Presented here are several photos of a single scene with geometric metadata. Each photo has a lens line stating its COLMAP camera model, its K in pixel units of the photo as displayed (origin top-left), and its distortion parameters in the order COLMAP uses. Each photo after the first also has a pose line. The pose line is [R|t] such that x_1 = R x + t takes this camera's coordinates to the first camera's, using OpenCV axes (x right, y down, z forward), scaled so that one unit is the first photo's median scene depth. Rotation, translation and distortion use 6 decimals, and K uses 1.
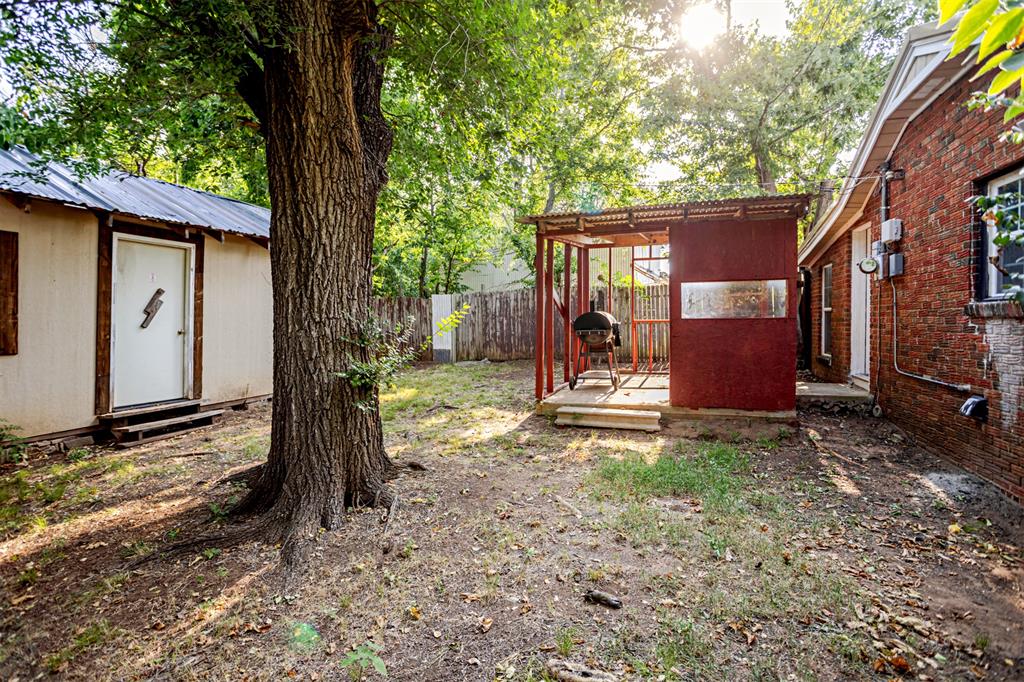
lens RADIAL K [[476.7, 0, 509.6], [0, 476.7, 337.1], [0, 0, 1]] dist [-0.062849, 0.029287]
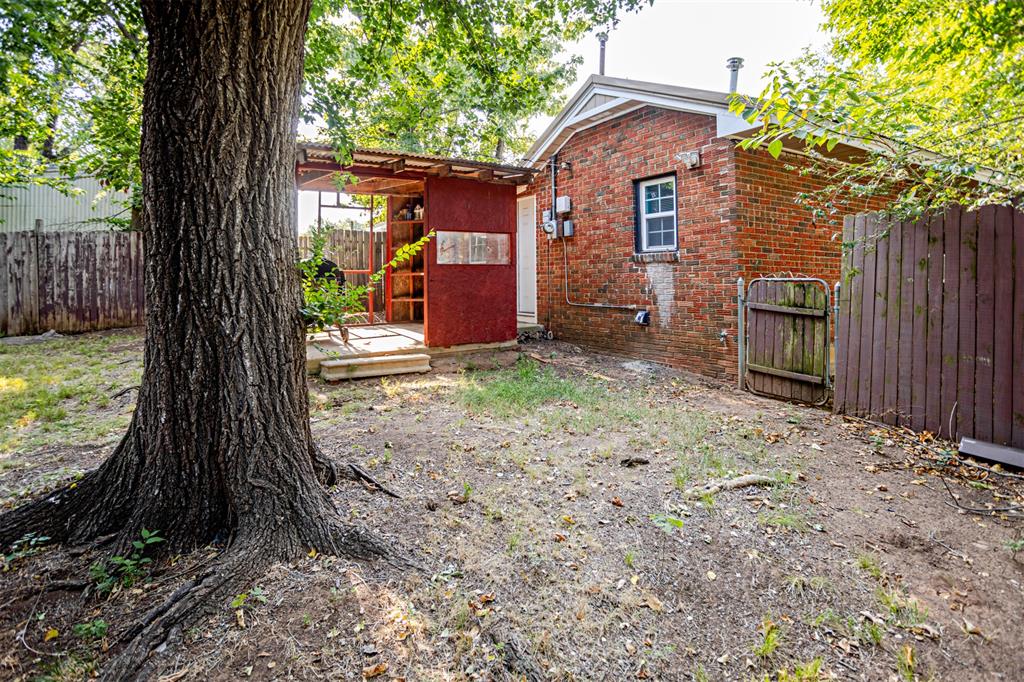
lens RADIAL K [[505.5, 0, 511.4], [0, 505.5, 272.8], [0, 0, 1]] dist [-0.032780, 0.032361]
pose [[0.637601, 0.010716, 0.770292, -0.472319], [0.033085, 0.998600, -0.041277, 0.037466], [-0.769656, 0.051803, 0.636354, 0.152569]]
